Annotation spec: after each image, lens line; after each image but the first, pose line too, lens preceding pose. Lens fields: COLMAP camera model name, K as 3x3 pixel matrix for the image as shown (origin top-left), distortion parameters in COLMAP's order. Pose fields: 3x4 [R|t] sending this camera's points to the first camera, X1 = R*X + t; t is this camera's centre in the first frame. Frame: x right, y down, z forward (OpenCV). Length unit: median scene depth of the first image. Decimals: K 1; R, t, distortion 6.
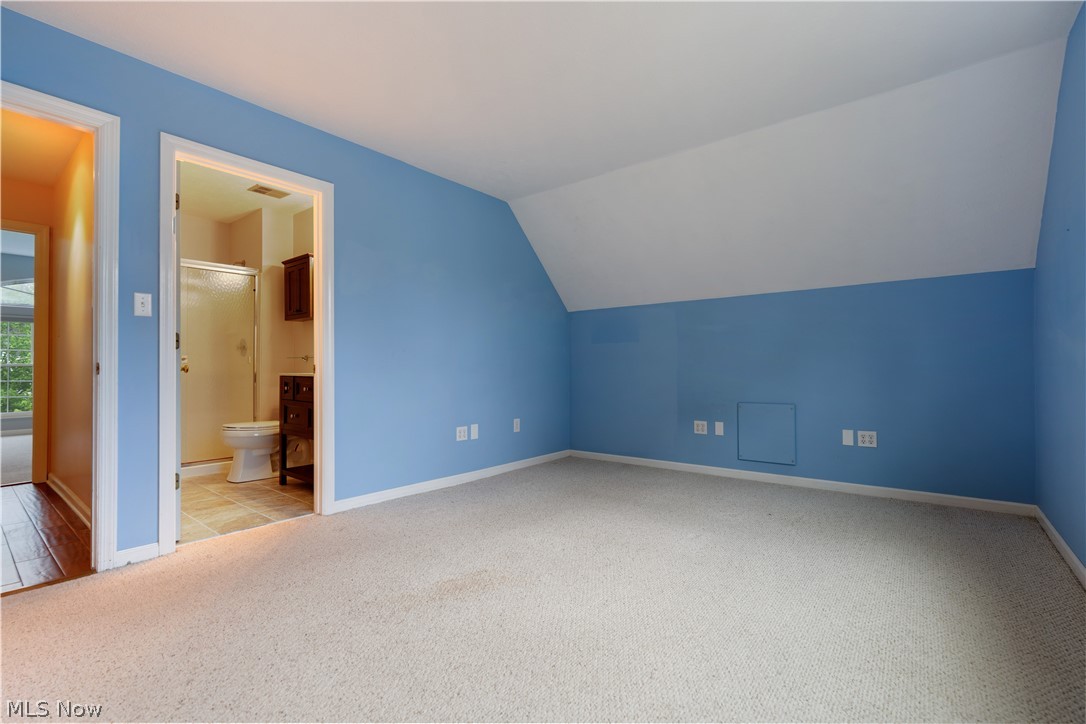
lens RADIAL K [[485.3, 0, 543.0], [0, 485.3, 362.0], [0, 0, 1]] dist [0.048699, -0.038500]
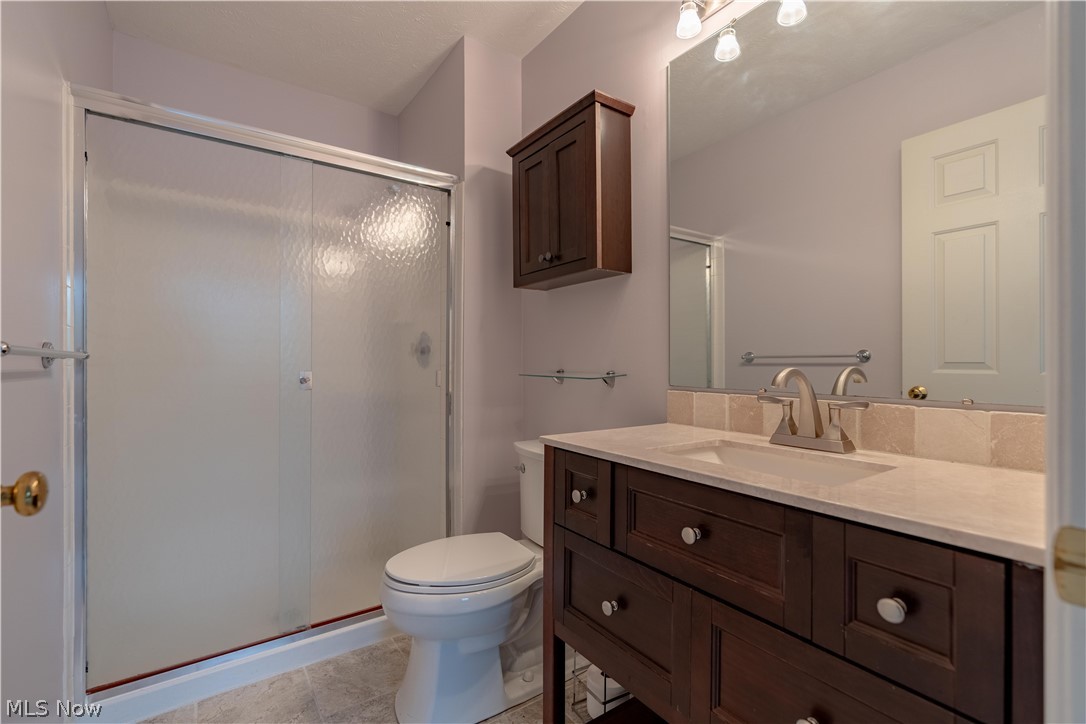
lens RADIAL K [[485.3, 0, 543.0], [0, 485.3, 362.0], [0, 0, 1]] dist [0.048699, -0.038500]
pose [[0.962079, 0.003112, -0.272754, -0.383006], [-0.001316, 0.999976, 0.006766, -0.022379], [0.272768, -0.006151, 0.962060, 0.594553]]
